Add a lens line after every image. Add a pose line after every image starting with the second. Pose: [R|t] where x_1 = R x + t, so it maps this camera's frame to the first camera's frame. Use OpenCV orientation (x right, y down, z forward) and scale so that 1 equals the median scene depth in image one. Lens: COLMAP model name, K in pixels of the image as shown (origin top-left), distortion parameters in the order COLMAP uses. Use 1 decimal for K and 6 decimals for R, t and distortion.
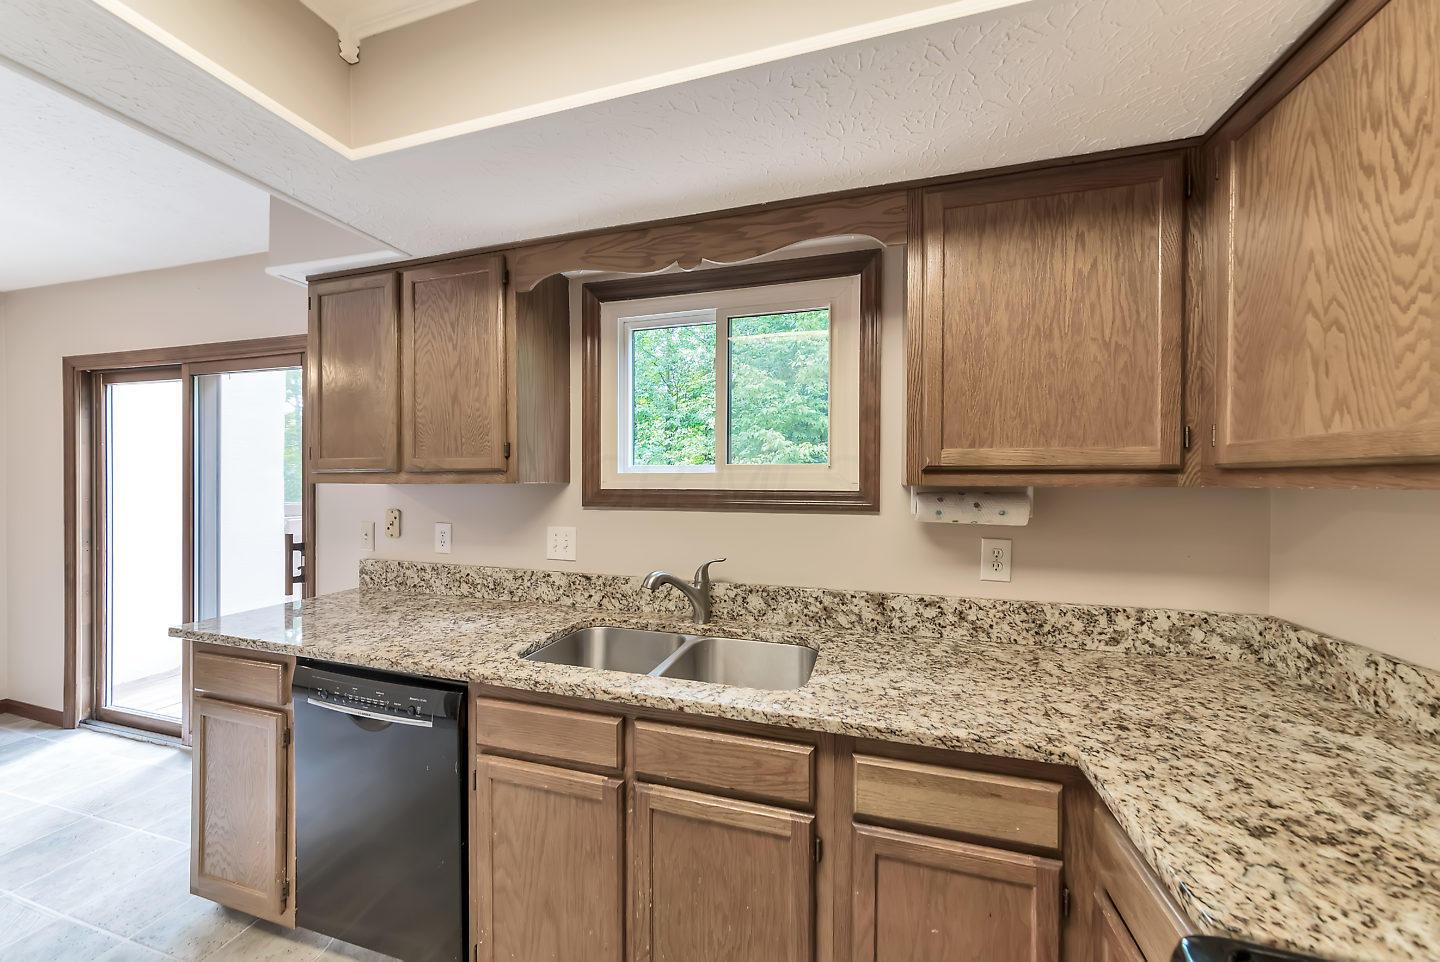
lens RADIAL K [[506.9, 0, 720.0], [0, 506.9, 481.0], [0, 0, 1]] dist [-0.000948, -0.000088]
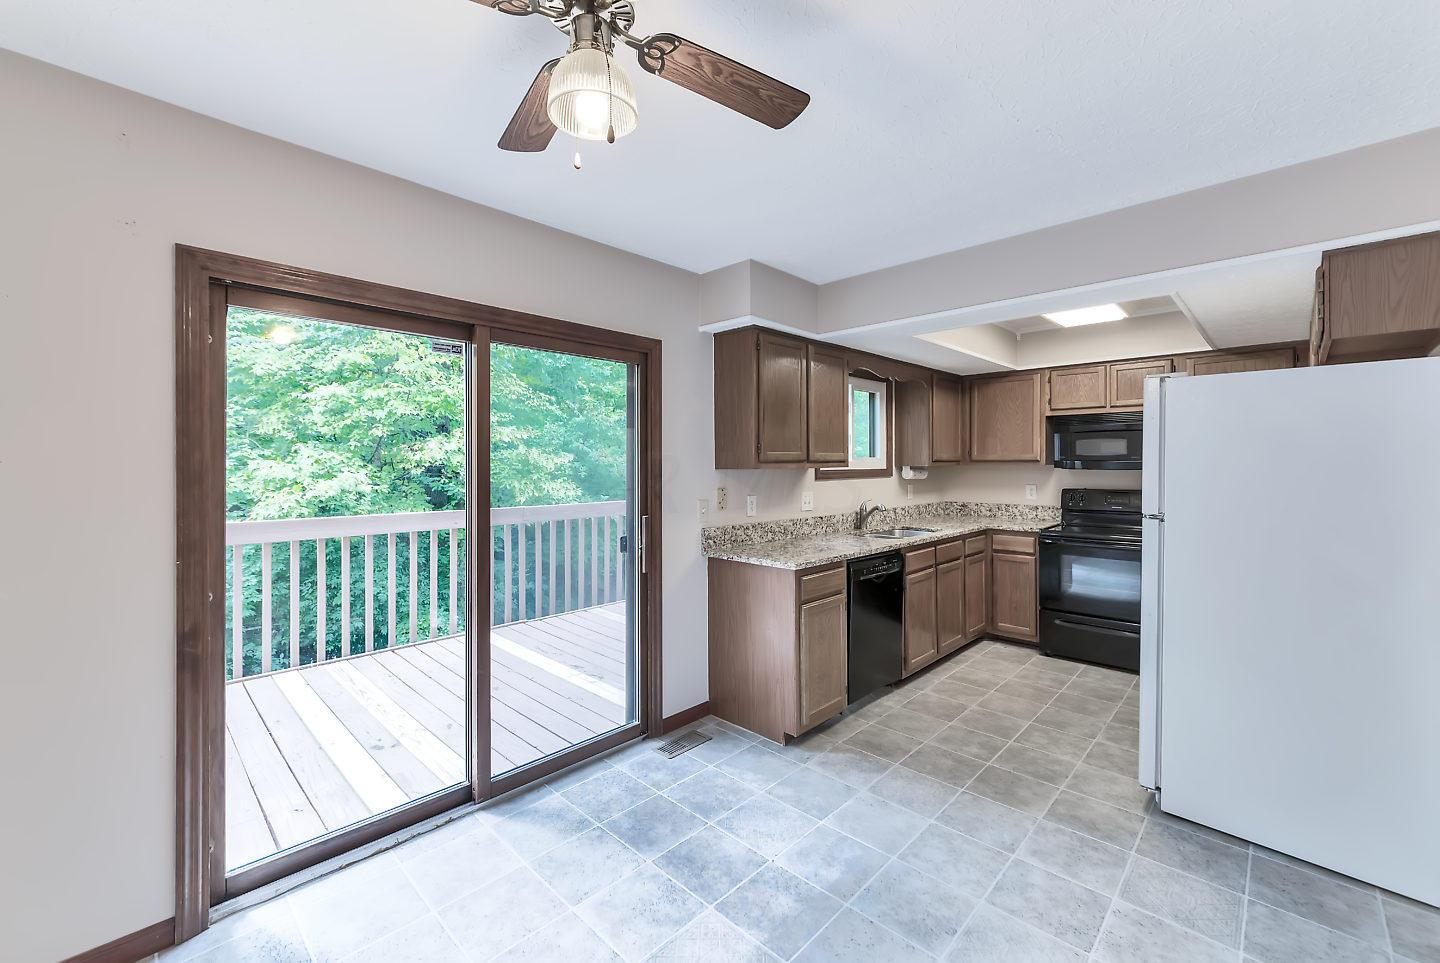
lens RADIAL K [[594.3, 0, 723.4], [0, 594.3, 460.0], [0, 0, 1]] dist [0.000958, 0.000181]
pose [[0.461886, 0.000097, 0.886939, -2.776666], [0.009372, 0.999944, -0.004990, -0.017023], [-0.886890, 0.010617, 0.461859, 0.358771]]
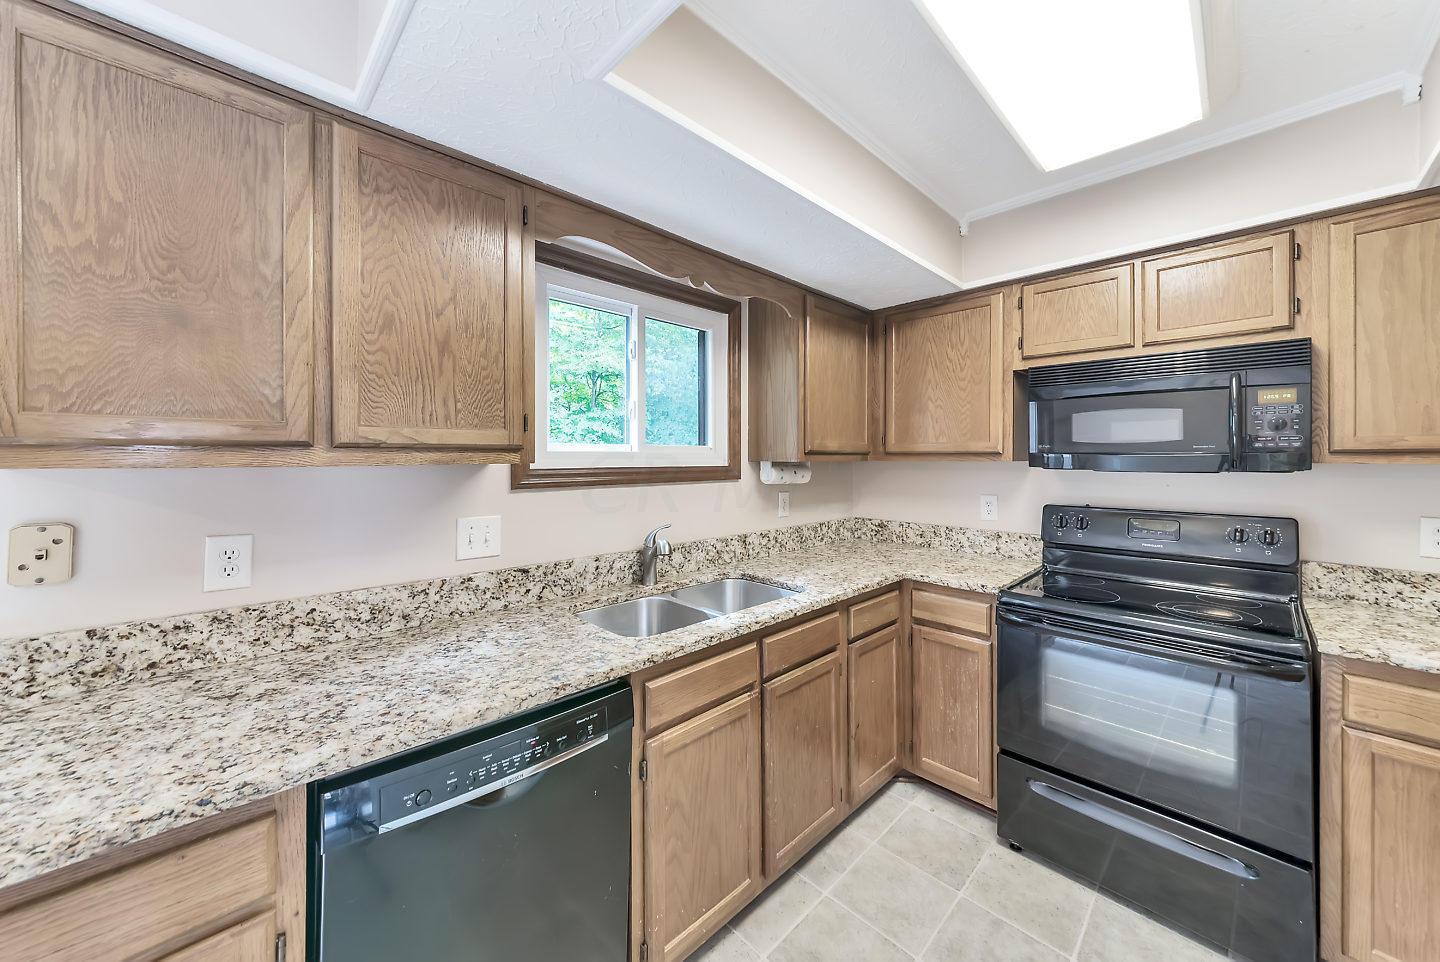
lens RADIAL K [[521.1, 0, 724.5], [0, 521.1, 449.8], [0, 0, 1]] dist [-0.001965, -0.000256]
pose [[0.481315, 0.010859, 0.876481, -1.035494], [0.001861, 0.999908, -0.013411, -0.005337], [-0.876546, 0.008086, 0.481250, 0.309211]]
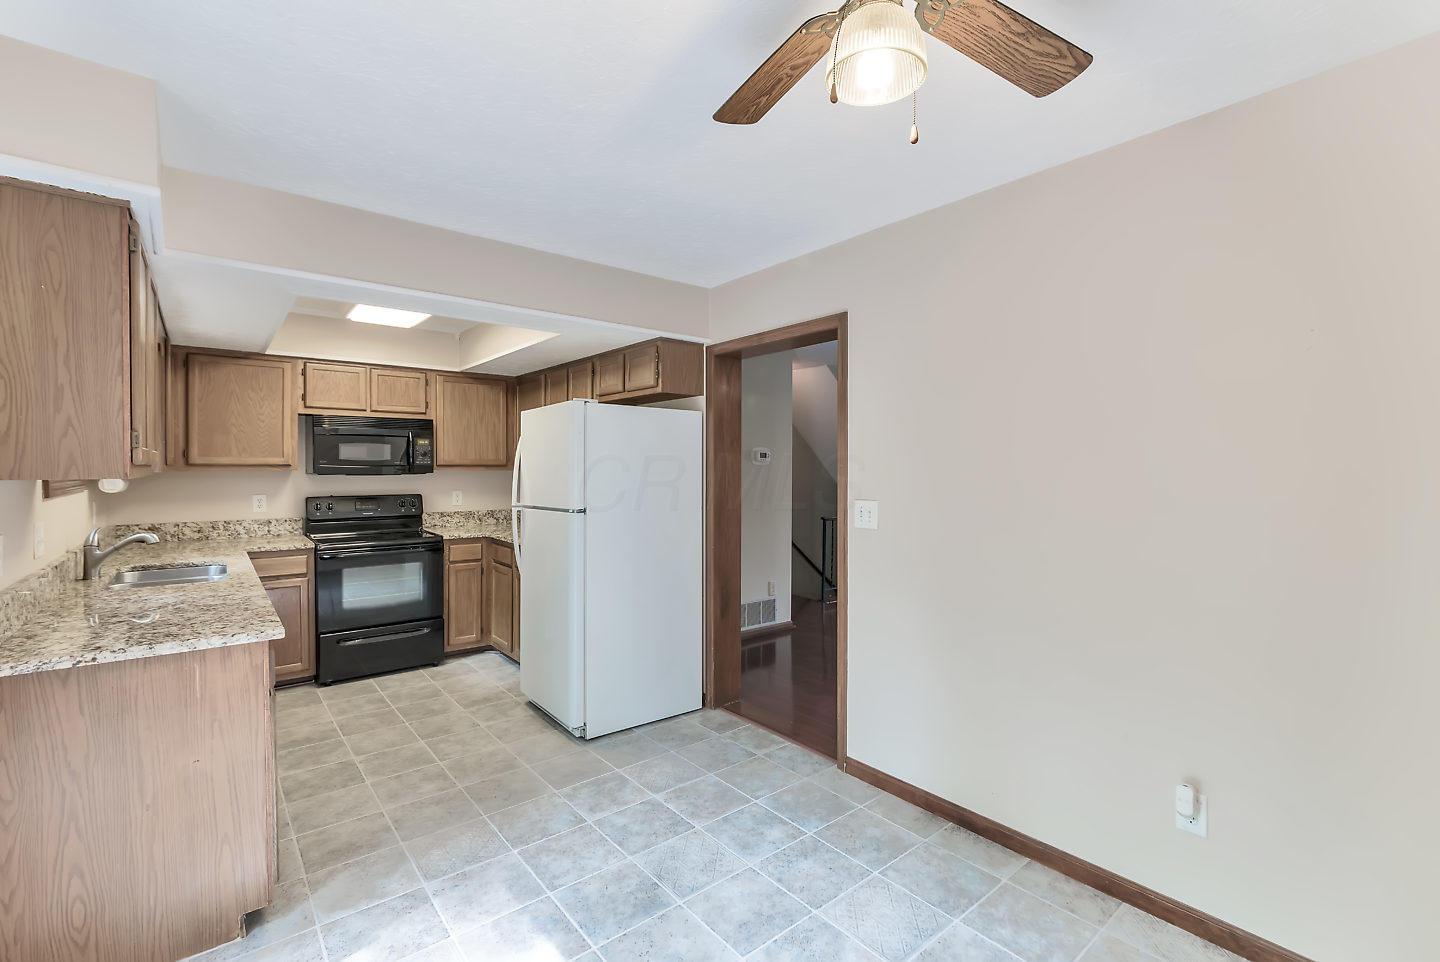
lens RADIAL K [[640.6, 0, 720.0], [0, 640.6, 481.0], [0, 0, 1]] dist [-0.012007, -0.000384]
pose [[-0.830704, -0.017281, 0.556446, -2.431264], [-0.002767, 0.999634, 0.026914, -0.025194], [-0.556707, 0.020818, -0.830448, 1.548360]]
